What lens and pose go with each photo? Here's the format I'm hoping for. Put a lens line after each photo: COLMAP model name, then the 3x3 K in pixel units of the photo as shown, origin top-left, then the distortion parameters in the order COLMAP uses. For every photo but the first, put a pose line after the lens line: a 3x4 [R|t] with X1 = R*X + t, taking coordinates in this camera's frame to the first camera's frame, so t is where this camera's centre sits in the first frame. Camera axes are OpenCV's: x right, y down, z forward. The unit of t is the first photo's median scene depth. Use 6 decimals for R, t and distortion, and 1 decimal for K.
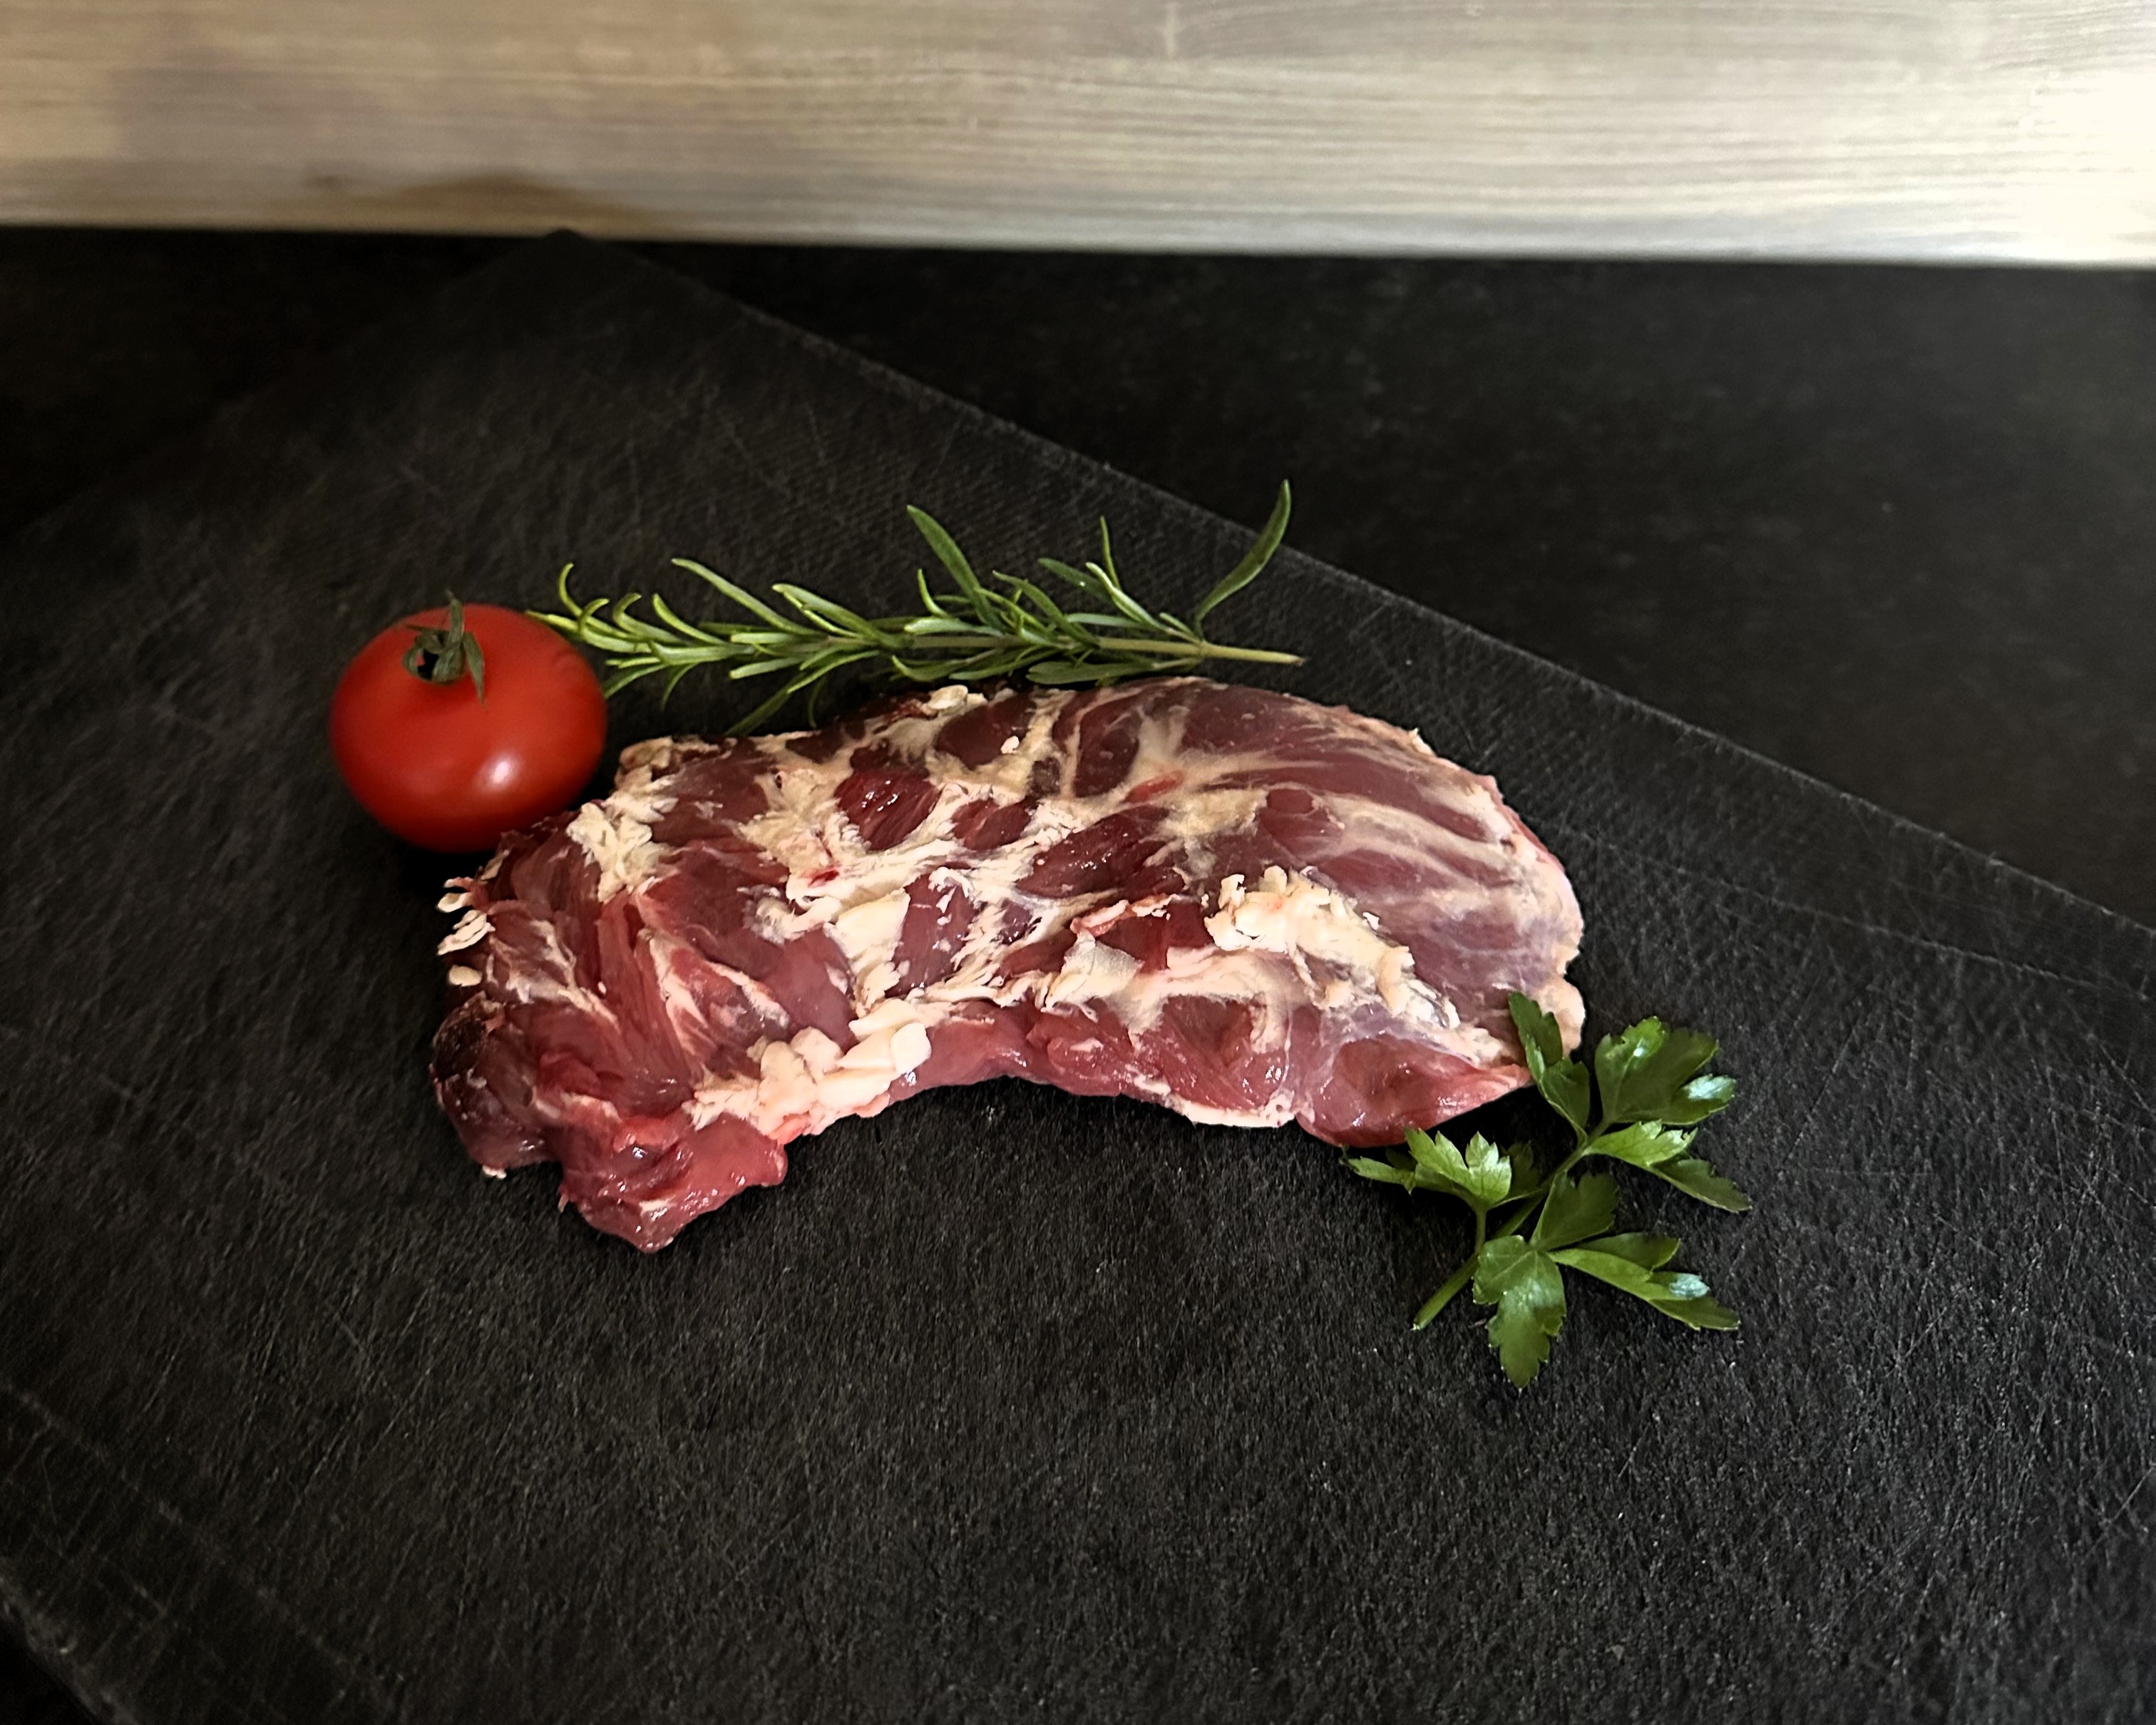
lens RADIAL K [[1949.4, 0, 1078.0], [0, 1949.4, 862.5], [0, 0, 1]] dist [-0.033146, 0.019537]
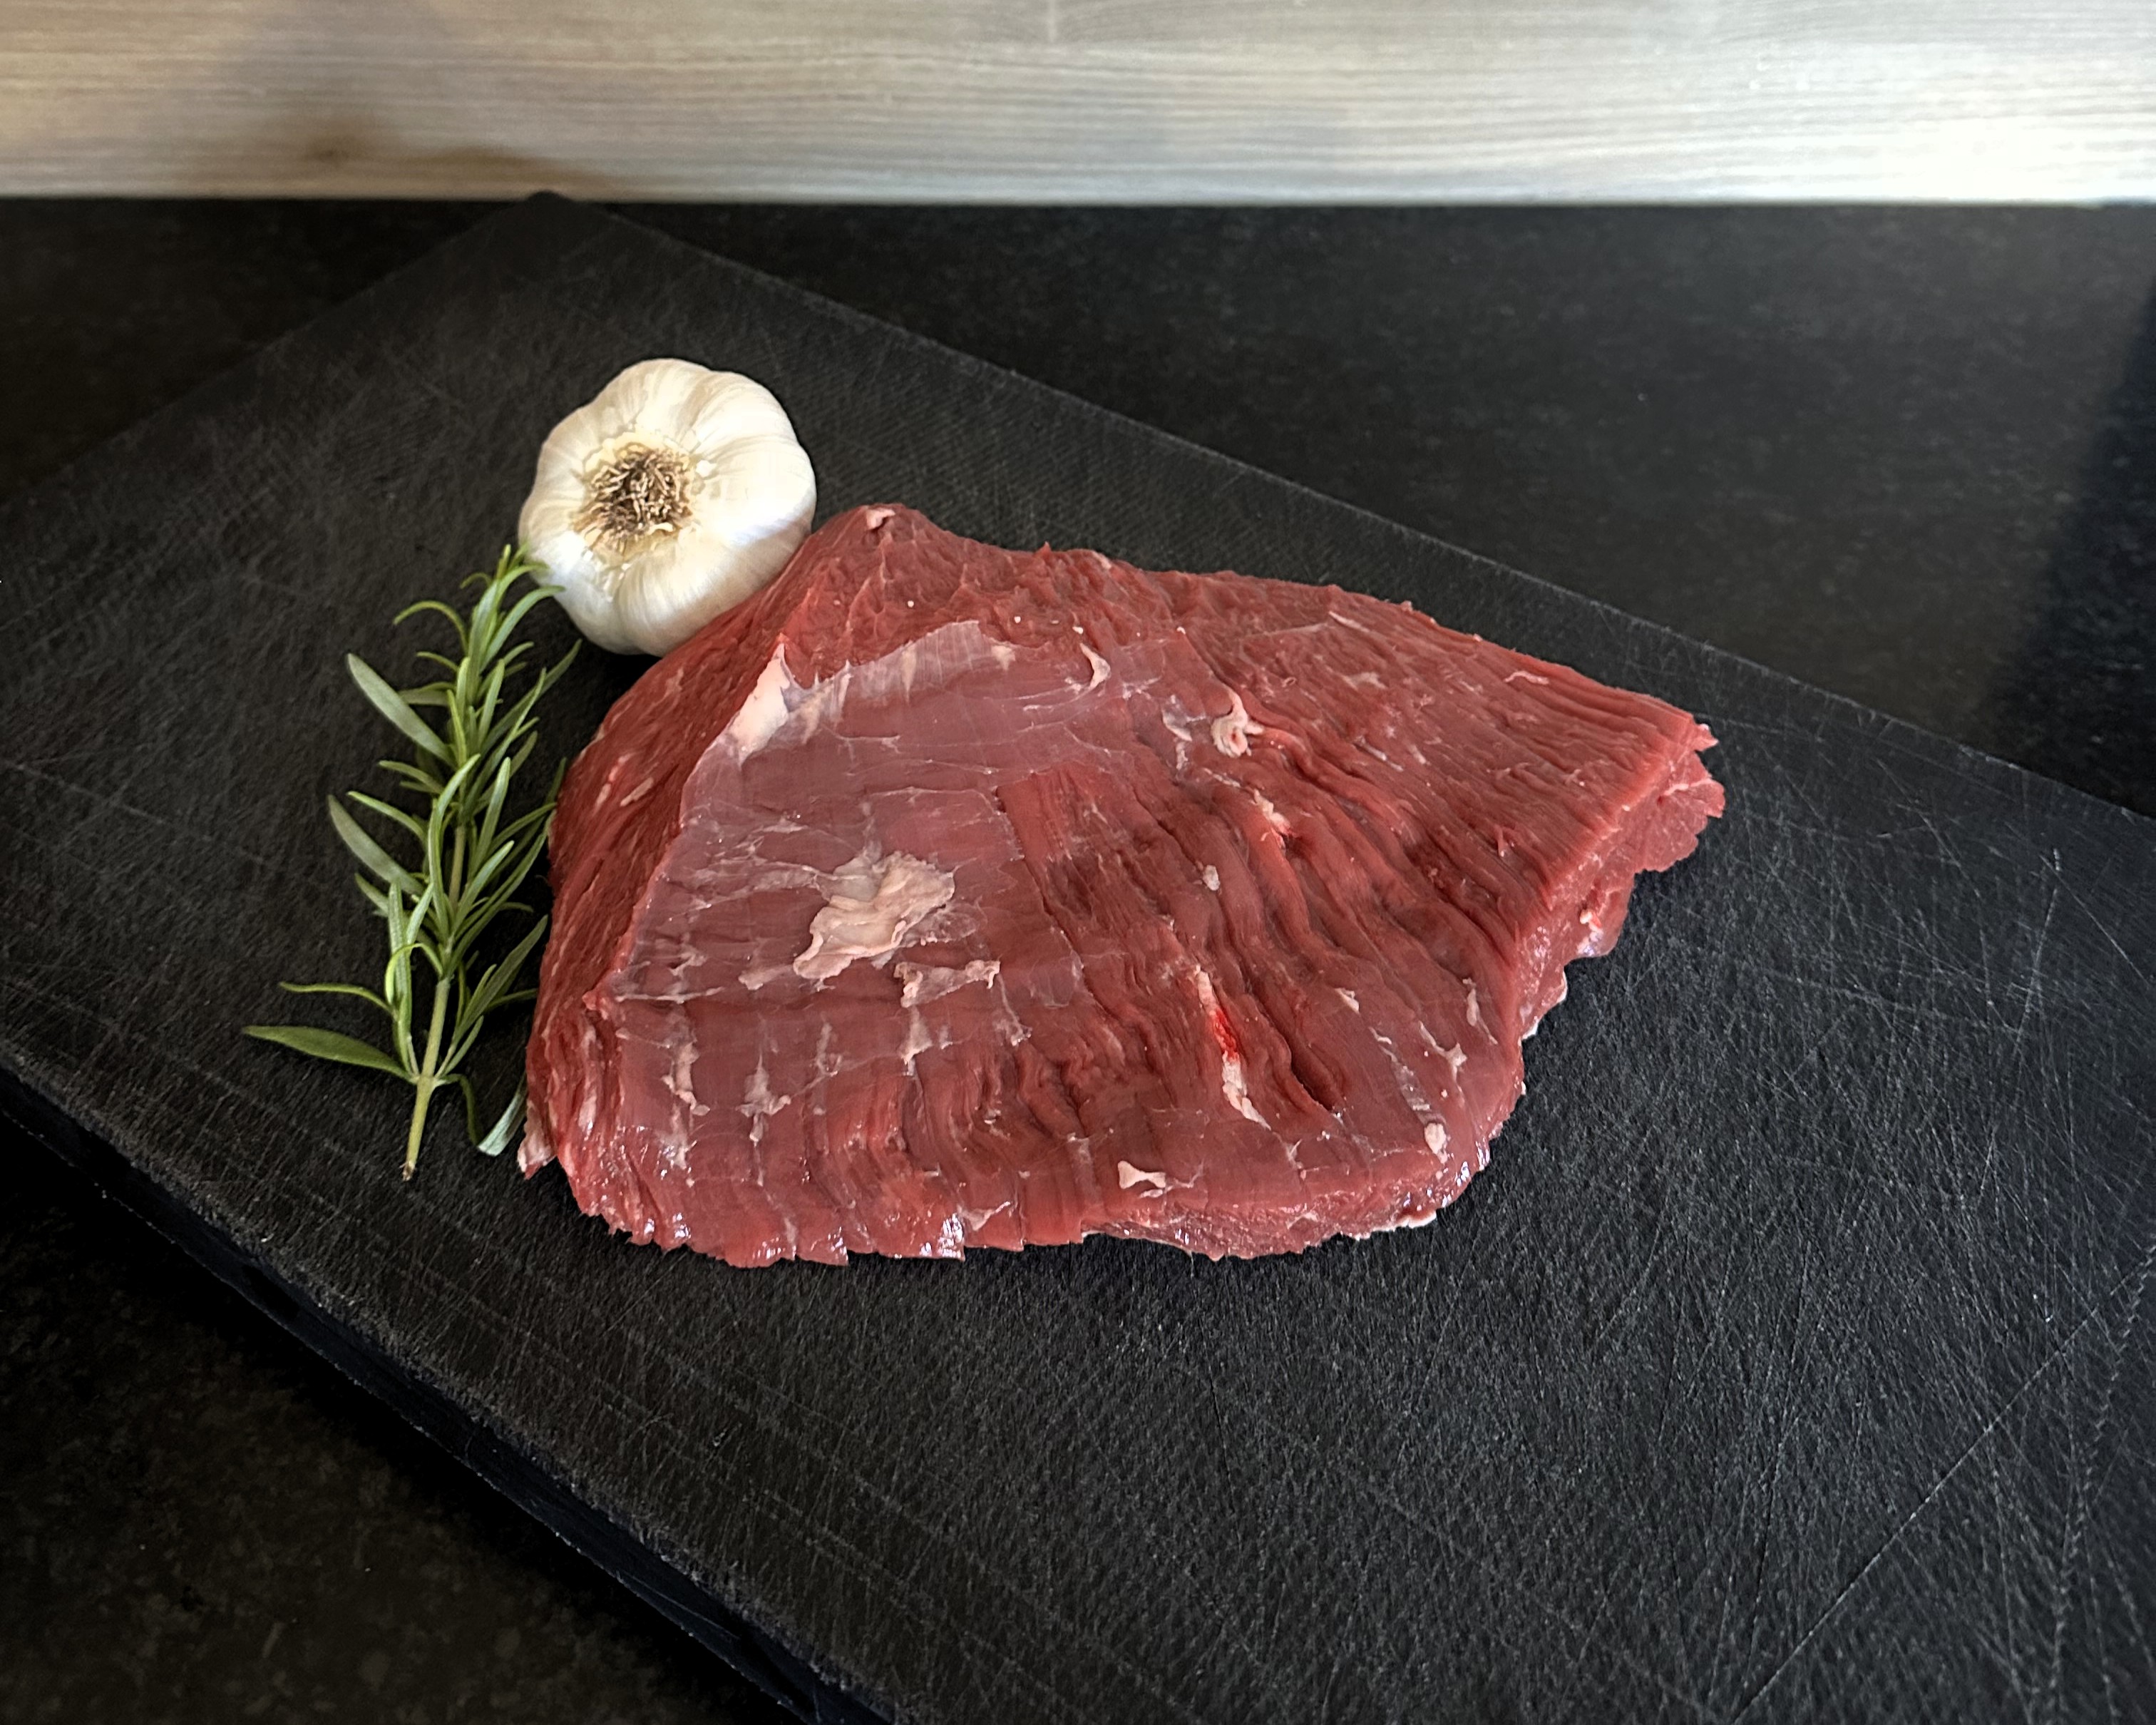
lens RADIAL K [[1940.5, 0, 1070.8], [0, 1940.5, 825.6], [0, 0, 1]] dist [-0.019004, -0.010451]
pose [[0.998234, -0.031627, 0.050282, -0.023460], [0.032220, 0.999420, -0.011031, 0.119536], [-0.049903, 0.012632, 0.998674, -0.270829]]
